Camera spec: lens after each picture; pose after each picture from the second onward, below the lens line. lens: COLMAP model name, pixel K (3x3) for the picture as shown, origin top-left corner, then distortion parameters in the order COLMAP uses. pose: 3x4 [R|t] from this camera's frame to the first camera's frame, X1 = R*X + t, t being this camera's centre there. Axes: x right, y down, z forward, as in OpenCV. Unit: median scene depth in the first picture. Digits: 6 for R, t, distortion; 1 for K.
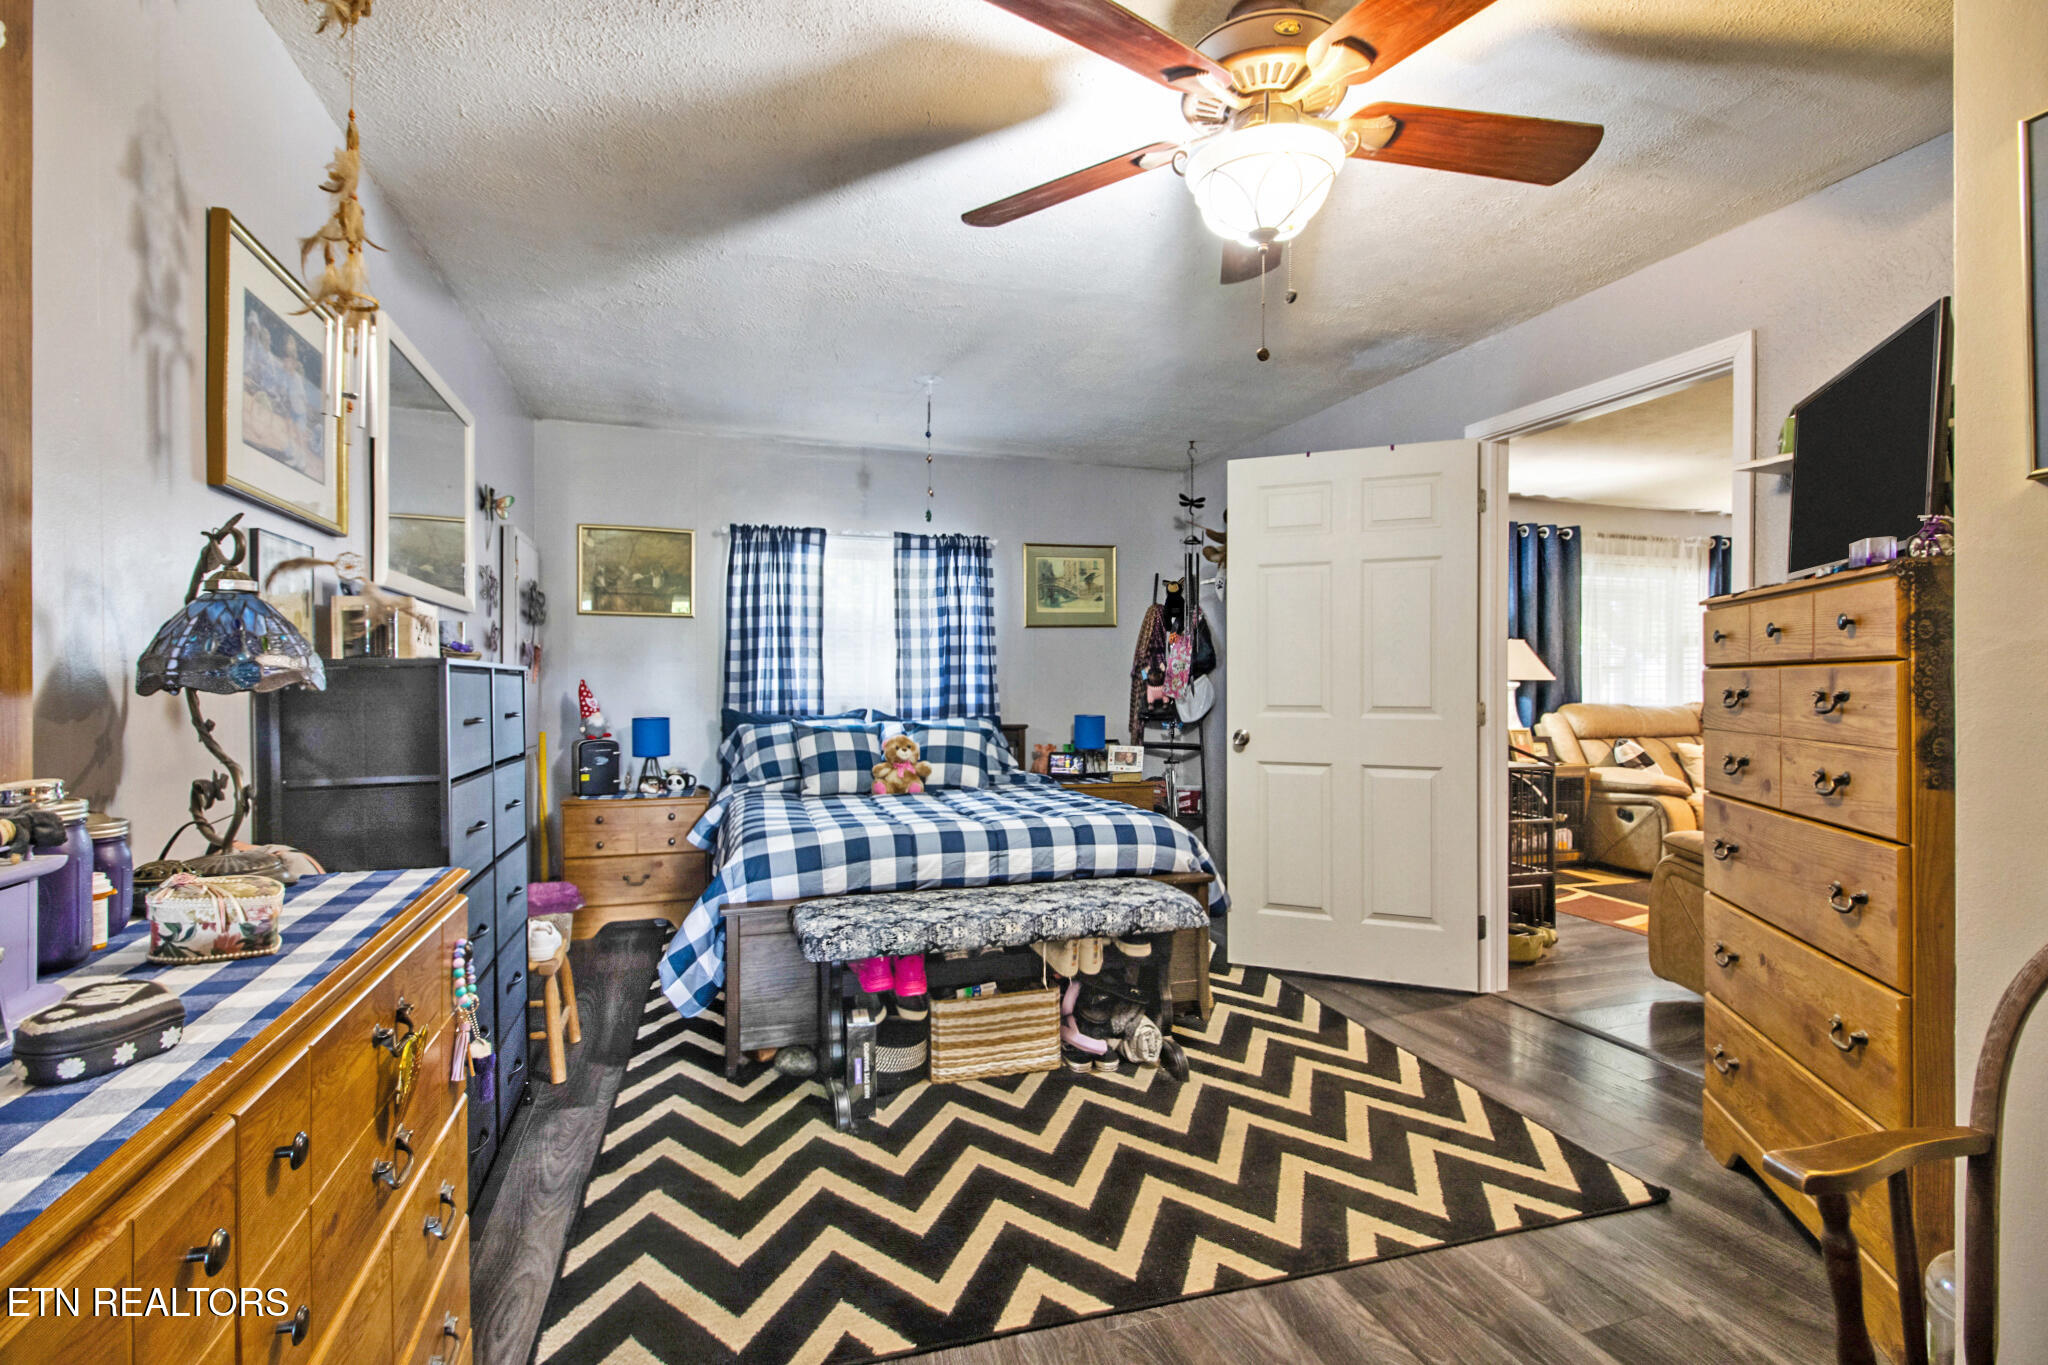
lens RADIAL K [[946.0, 0, 1034.8], [0, 946.0, 683.4], [0, 0, 1]] dist [-0.007881, -0.002276]
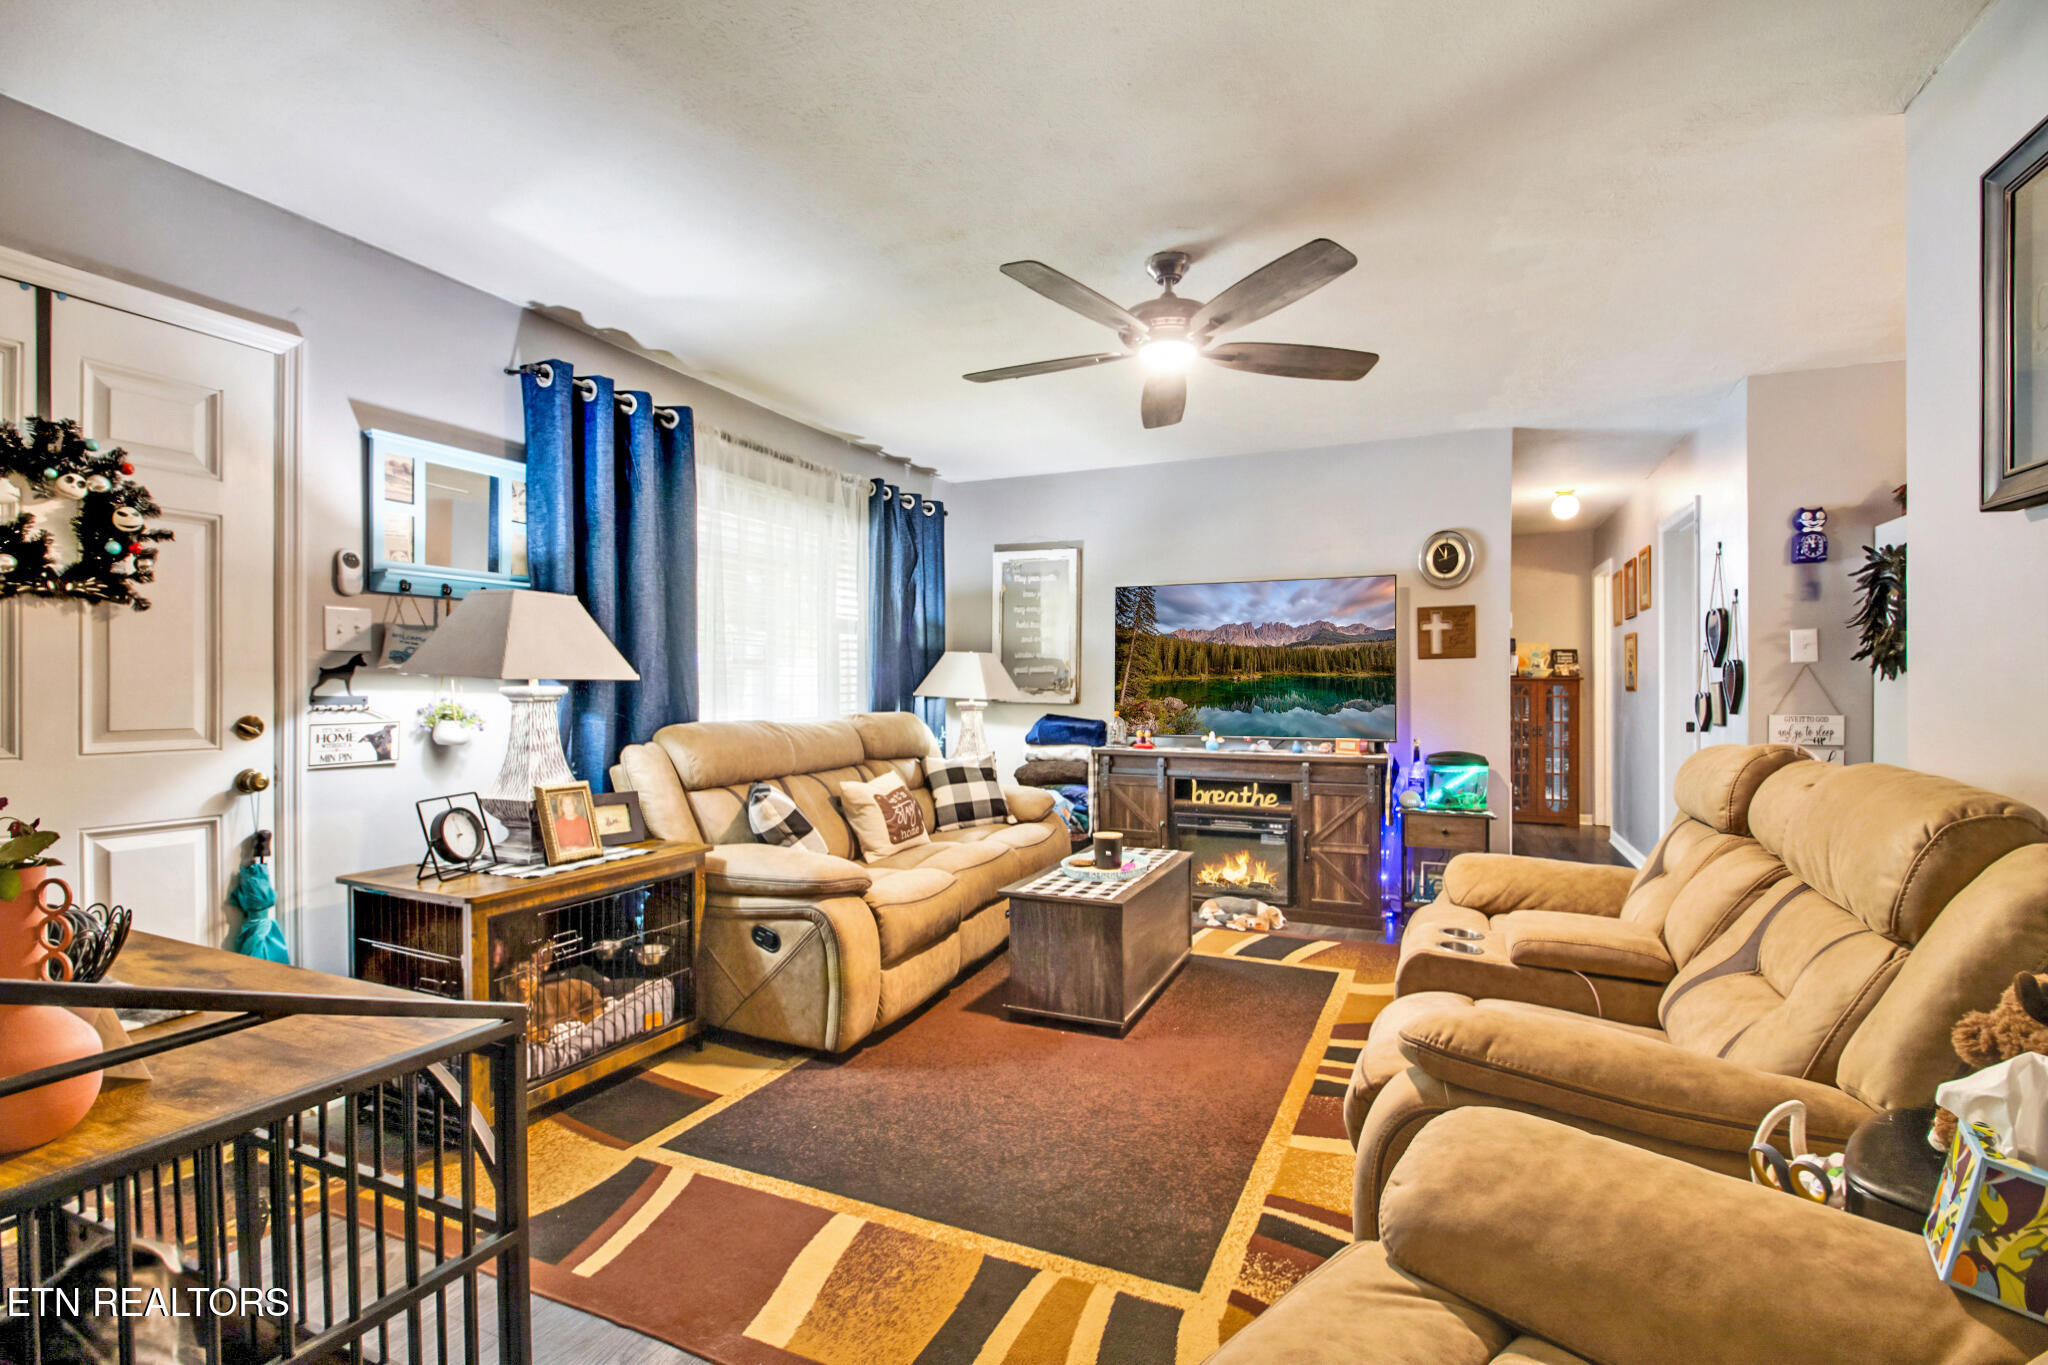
lens RADIAL K [[946.0, 0, 1020.4], [0, 946.0, 692.0], [0, 0, 1]] dist [-0.007881, -0.002276]
pose [[0.683217, -0.007789, 0.730174, 0.332295], [0.008190, 0.999962, 0.003004, 0.002748], [-0.730169, 0.003927, 0.683255, 0.524398]]
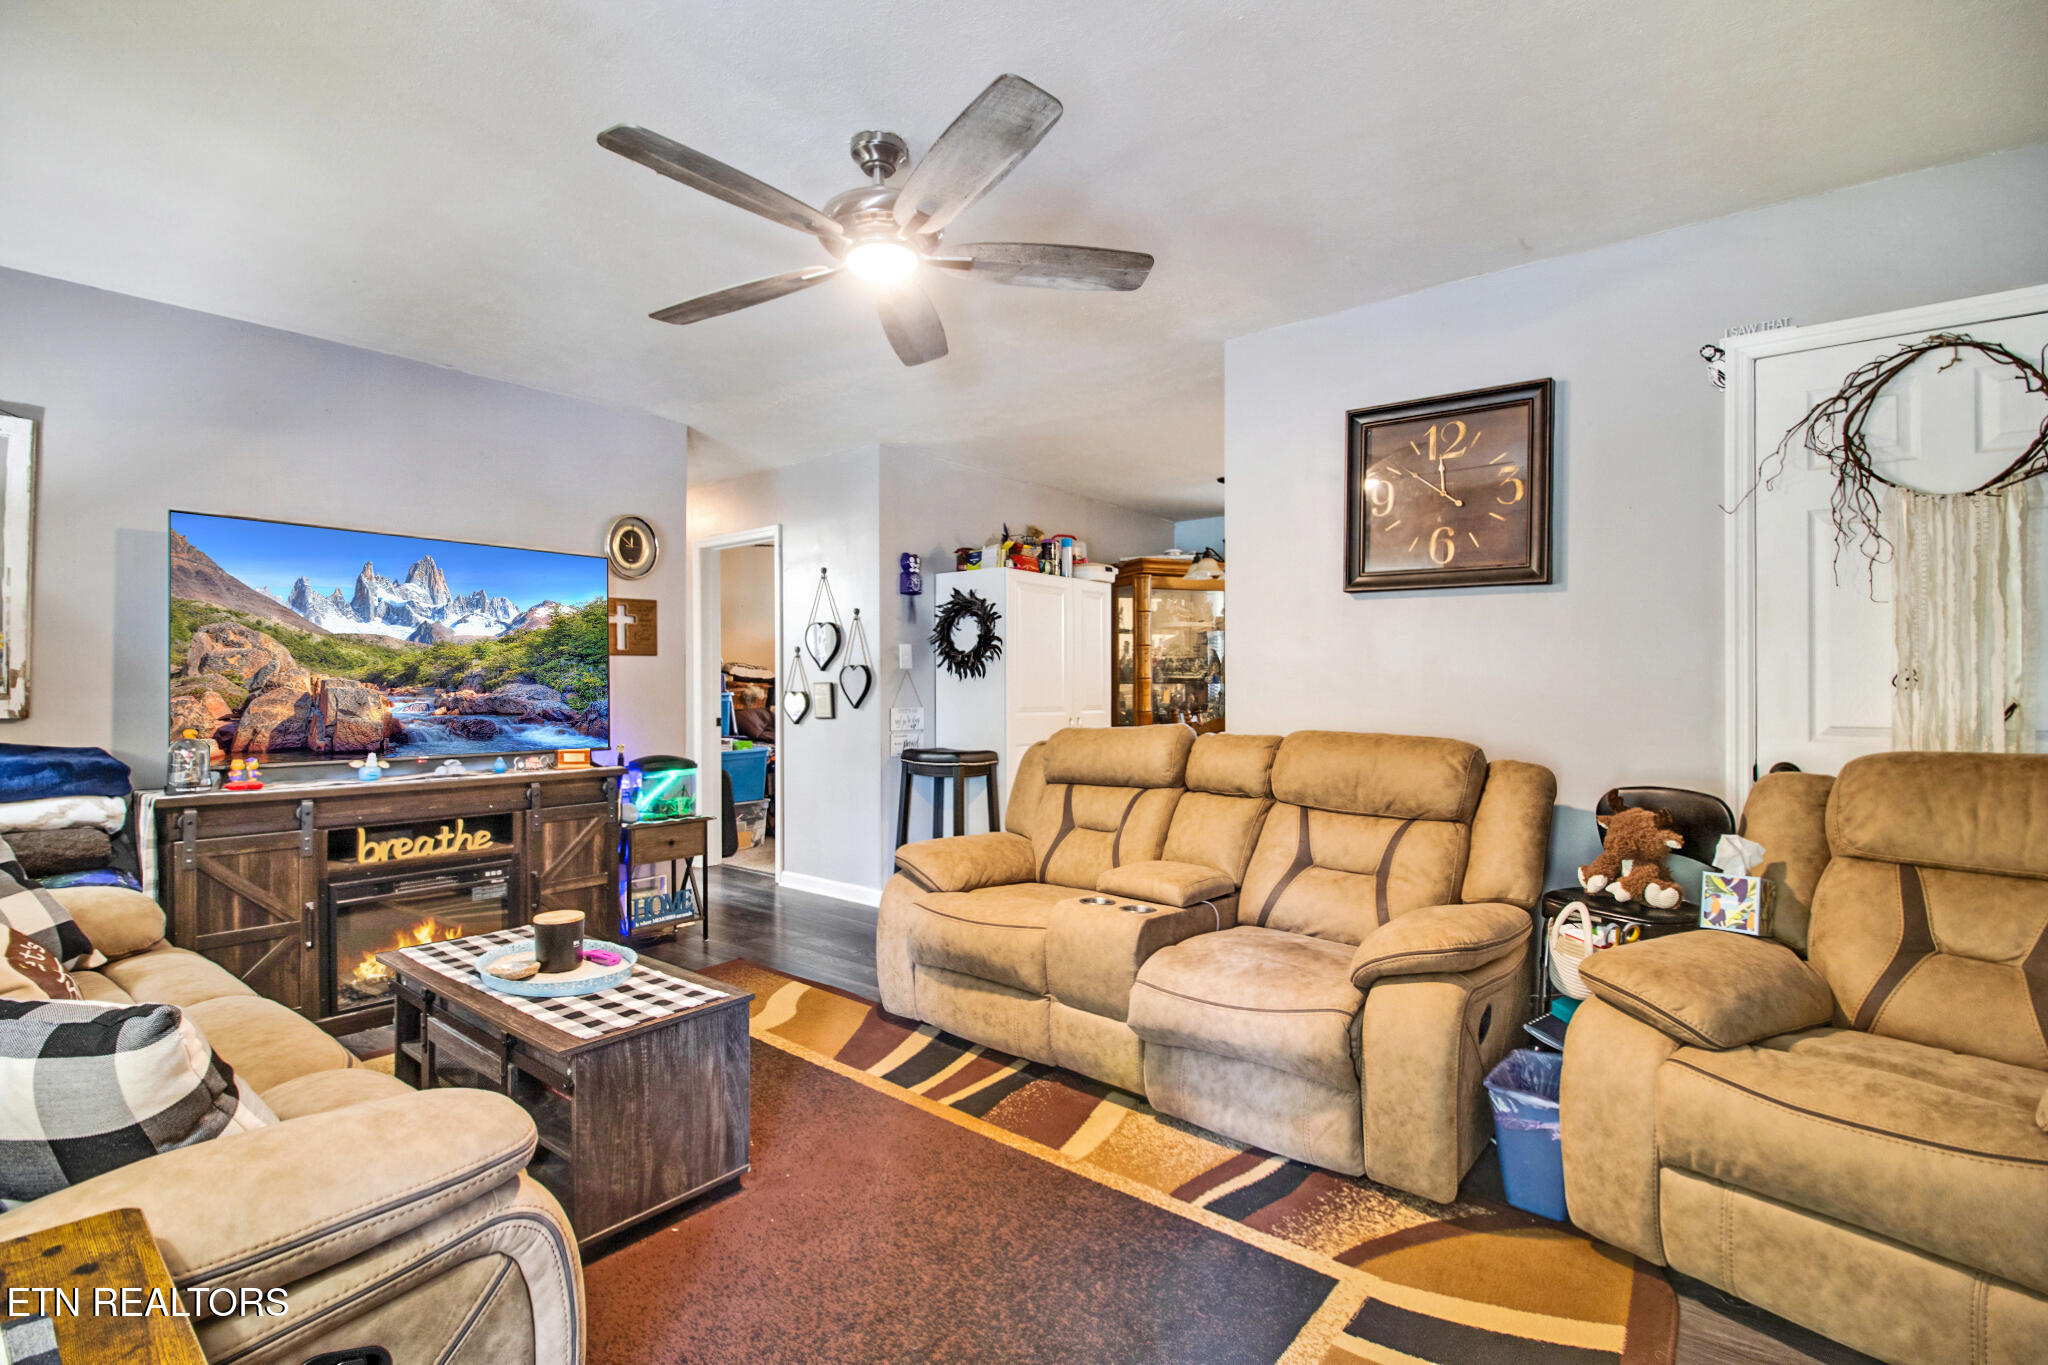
lens RADIAL K [[946.0, 0, 1013.1], [0, 946.0, 685.5], [0, 0, 1]] dist [-0.007881, -0.002276]
pose [[-0.523367, -0.002979, 0.852102, 0.385900], [0.003576, 0.999977, 0.005692, -0.000116], [-0.852100, 0.006026, -0.523345, 0.956827]]
